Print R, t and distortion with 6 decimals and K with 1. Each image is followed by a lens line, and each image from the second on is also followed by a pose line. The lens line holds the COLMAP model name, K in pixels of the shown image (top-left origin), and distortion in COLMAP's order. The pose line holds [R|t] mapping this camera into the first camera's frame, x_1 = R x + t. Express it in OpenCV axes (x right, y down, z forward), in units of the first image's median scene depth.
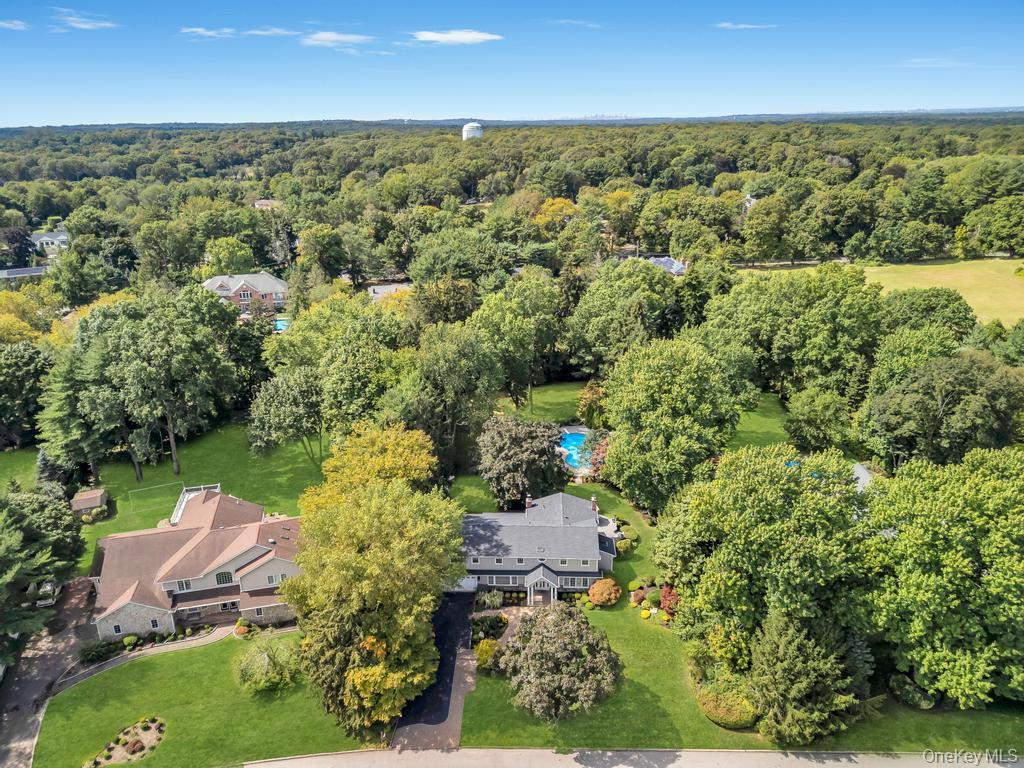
lens RADIAL K [[708.4, 0, 510.7], [0, 708.4, 379.7], [0, 0, 1]] dist [0.085709, -0.093089]
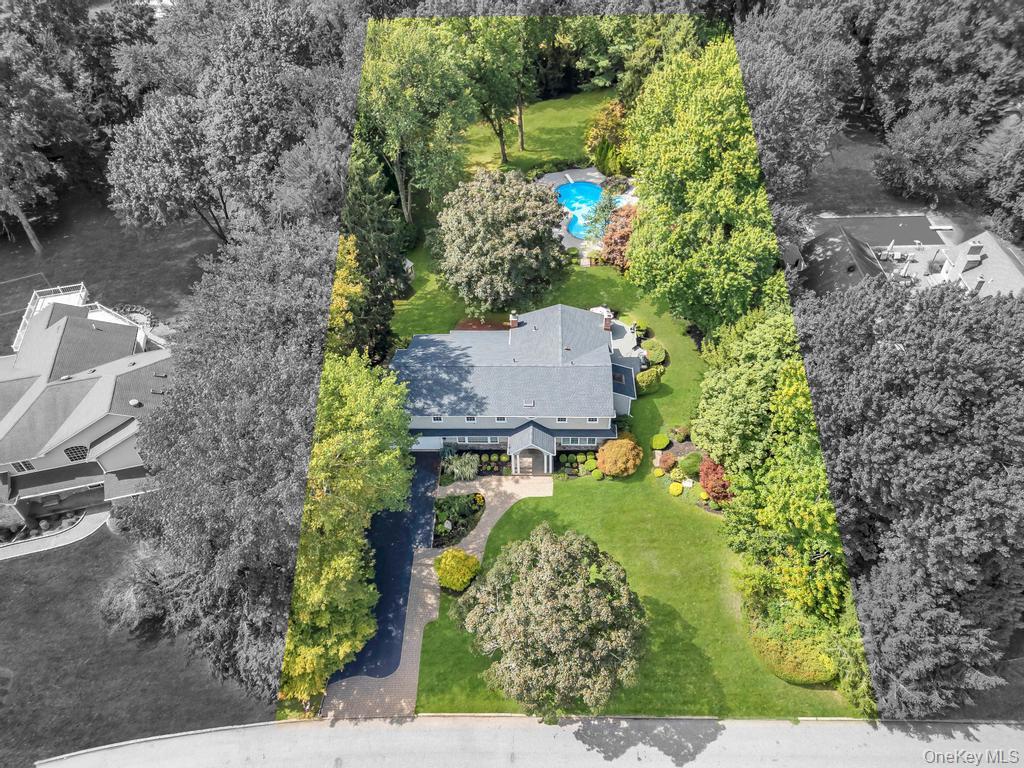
lens RADIAL K [[708.4, 0, 510.7], [0, 708.4, 379.7], [0, 0, 1]] dist [0.085709, -0.093089]
pose [[0.999710, -0.022952, -0.007295, 0.026240], [0.023904, 0.908832, 0.416477, -0.063805], [-0.002929, -0.416531, 0.909117, 0.344195]]
